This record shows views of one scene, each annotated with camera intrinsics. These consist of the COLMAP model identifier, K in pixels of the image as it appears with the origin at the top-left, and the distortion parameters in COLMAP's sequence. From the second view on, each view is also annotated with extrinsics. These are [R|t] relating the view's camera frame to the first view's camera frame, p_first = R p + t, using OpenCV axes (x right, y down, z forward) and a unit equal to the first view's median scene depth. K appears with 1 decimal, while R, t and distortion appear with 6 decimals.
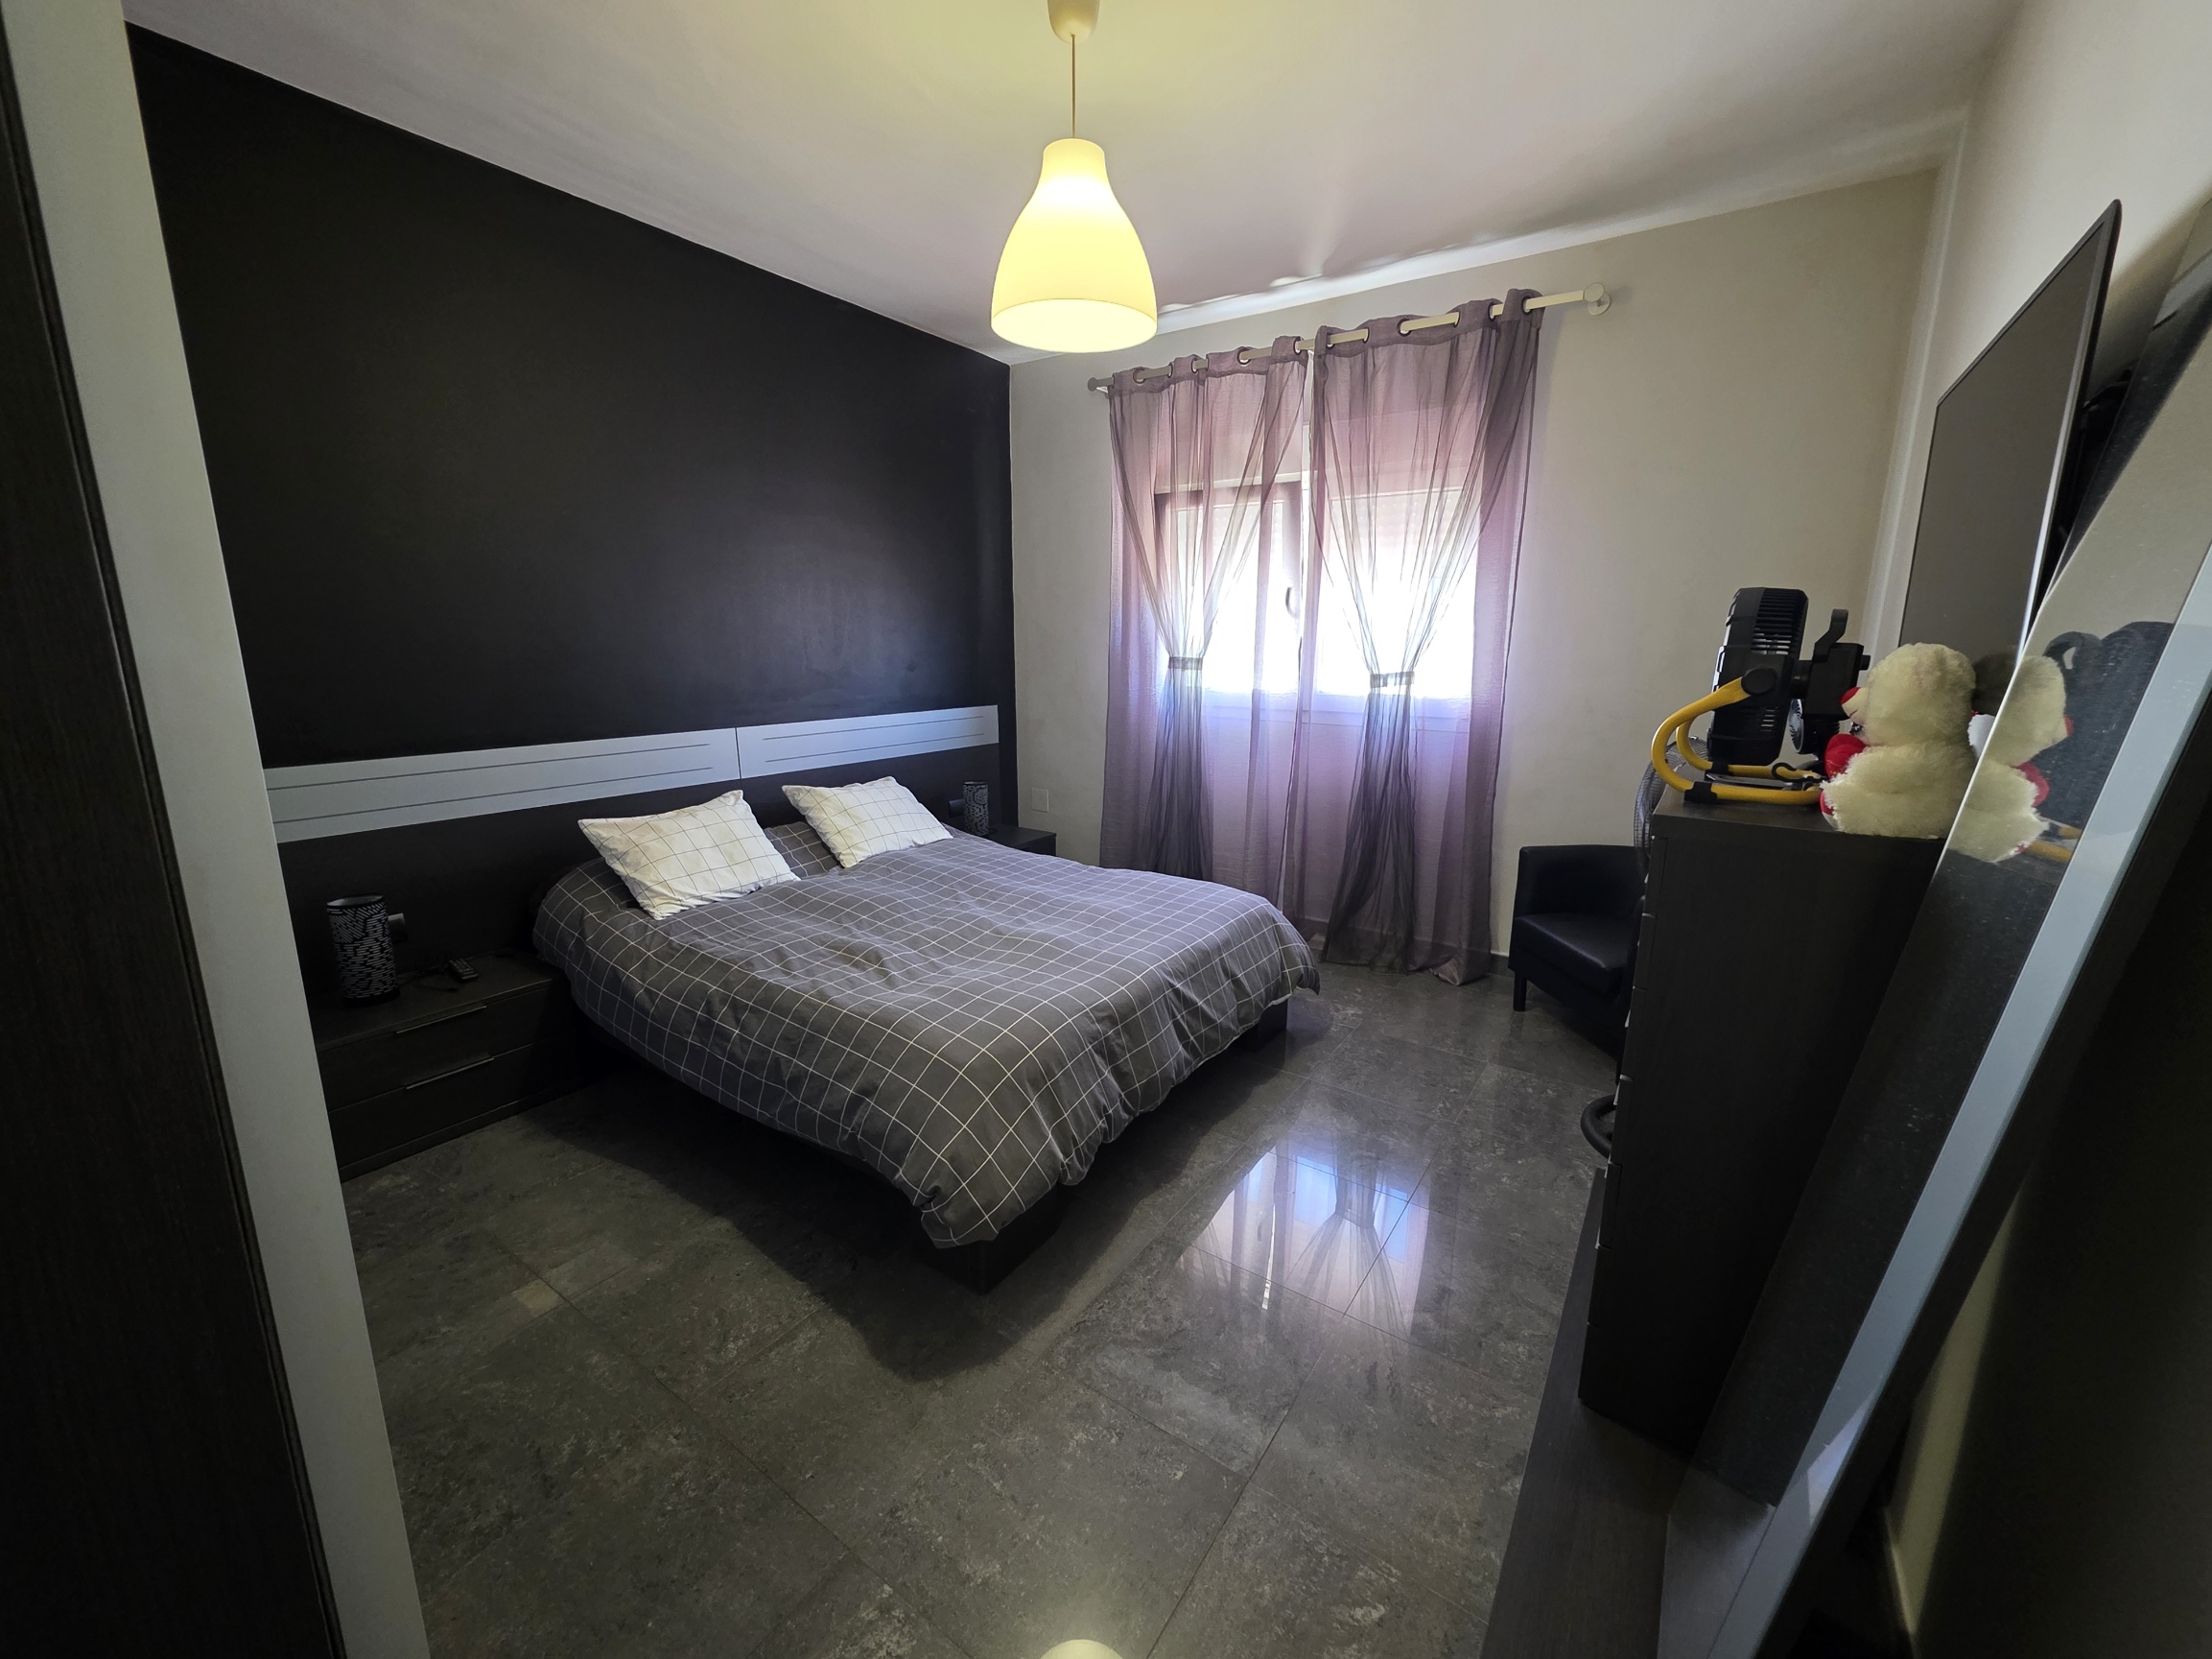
lens RADIAL K [[884.9, 0, 1103.4], [0, 884.9, 829.4], [0, 0, 1]] dist [0.003164, 0.001313]
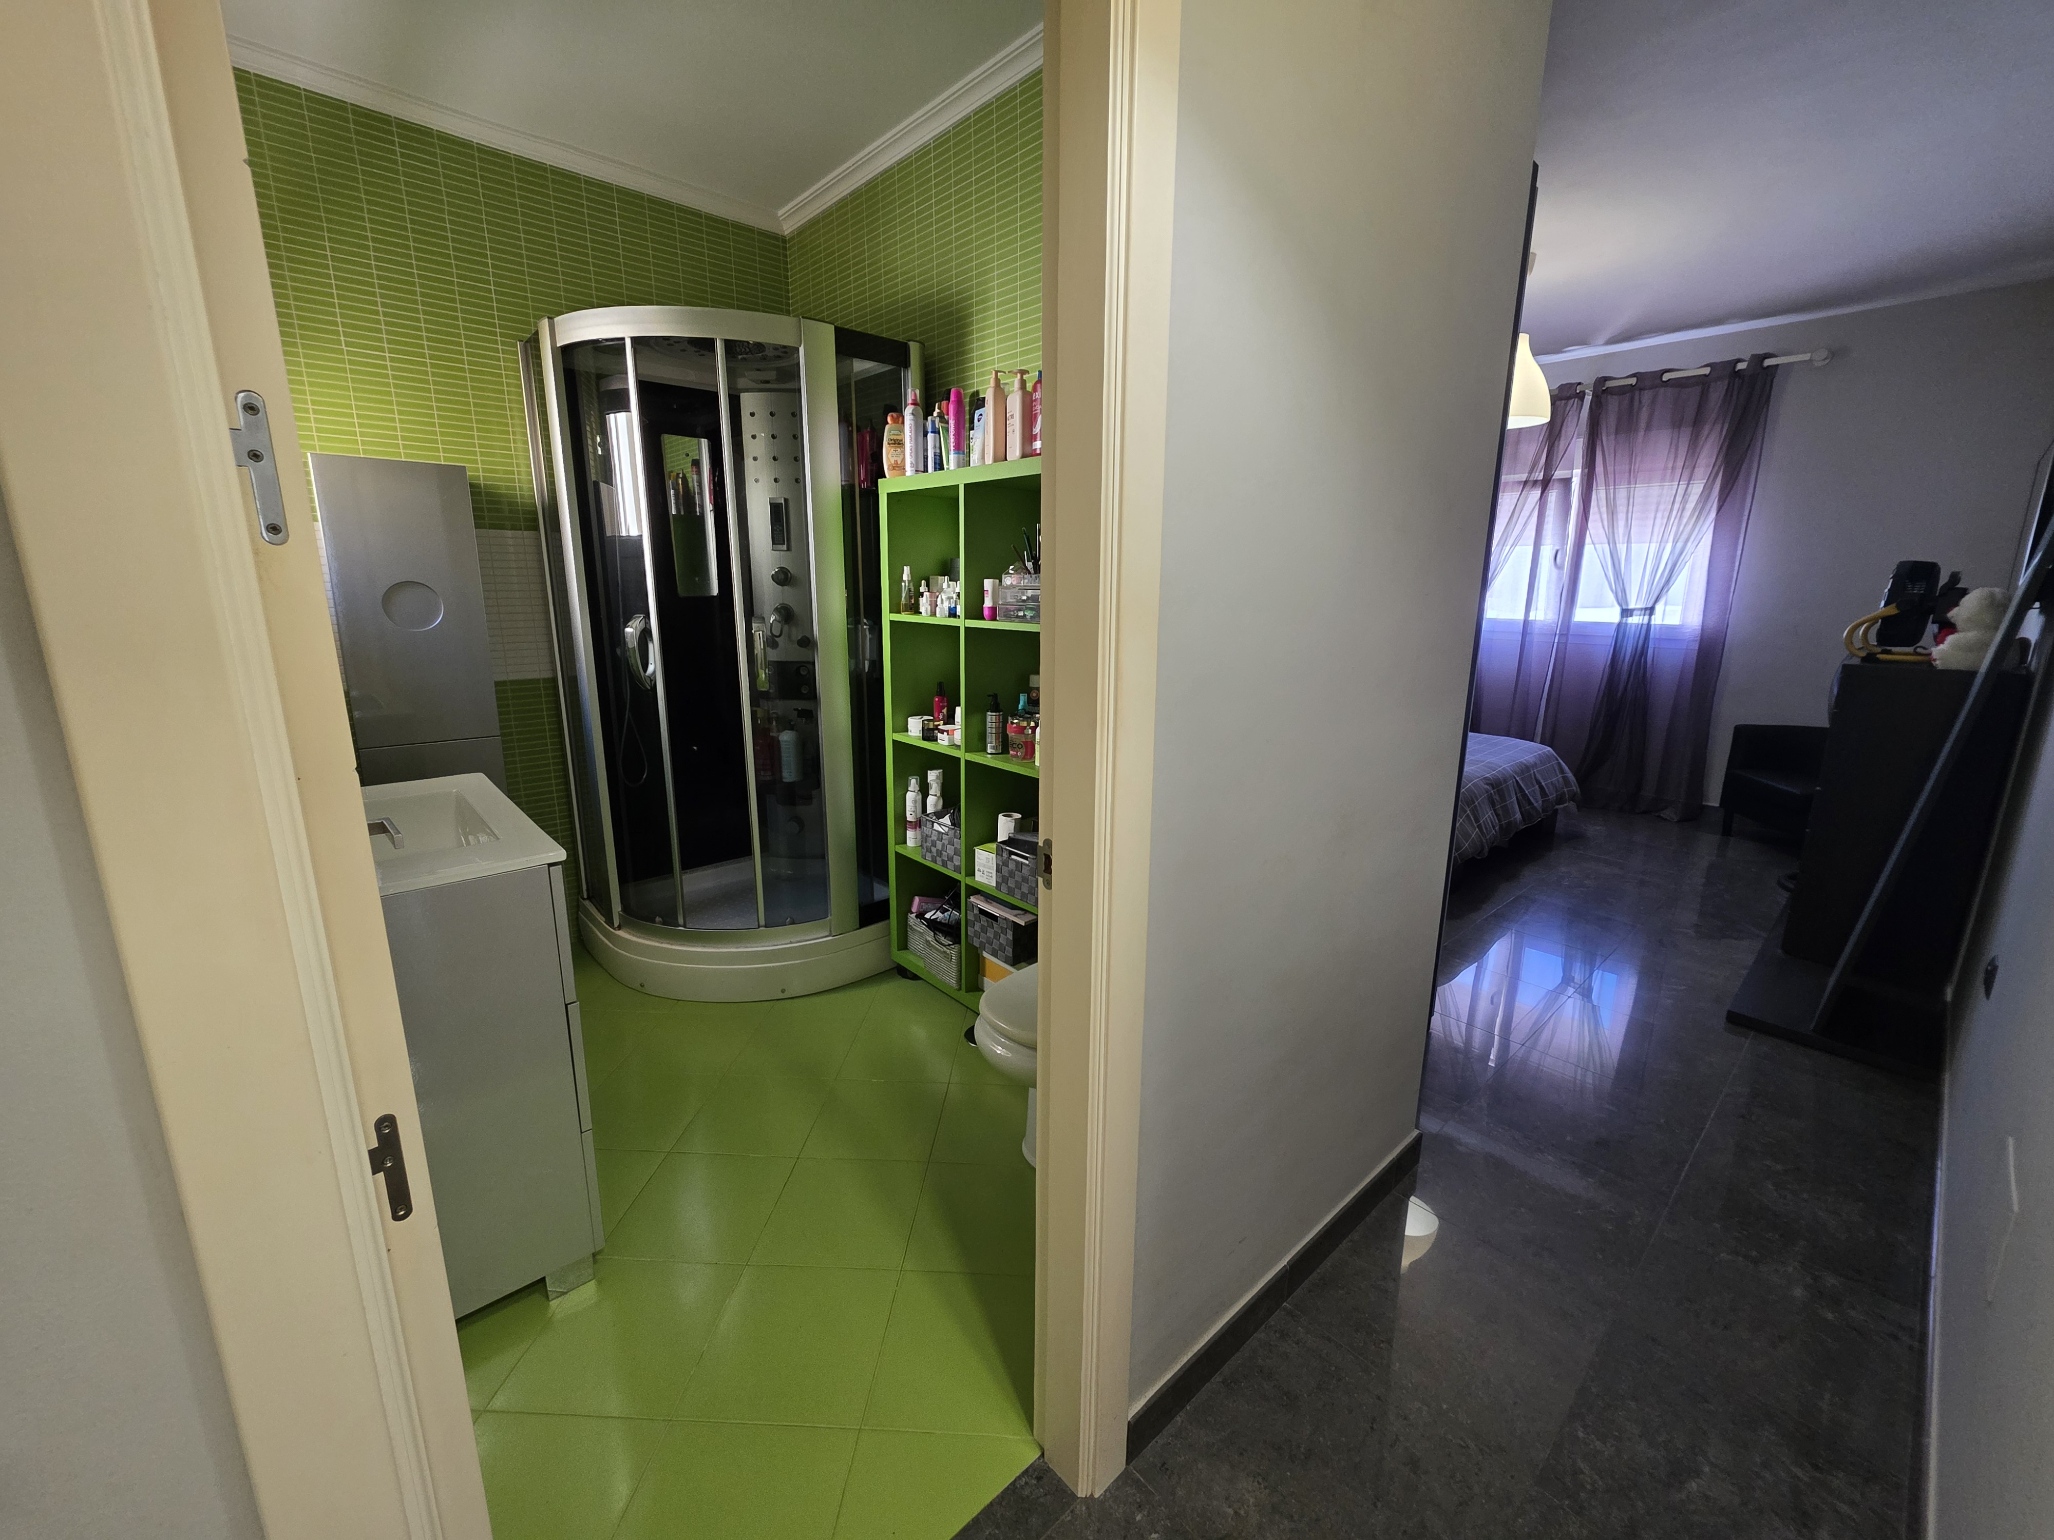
lens RADIAL K [[821.5, 0, 1033.0], [0, 821.5, 763.0], [0, 0, 1]] dist [0.003164, 0.001313]
pose [[0.973757, 0.054480, -0.220975, -0.345325], [-0.053724, 0.998511, 0.009432, 0.125482], [0.221159, 0.002687, 0.975234, -0.572016]]
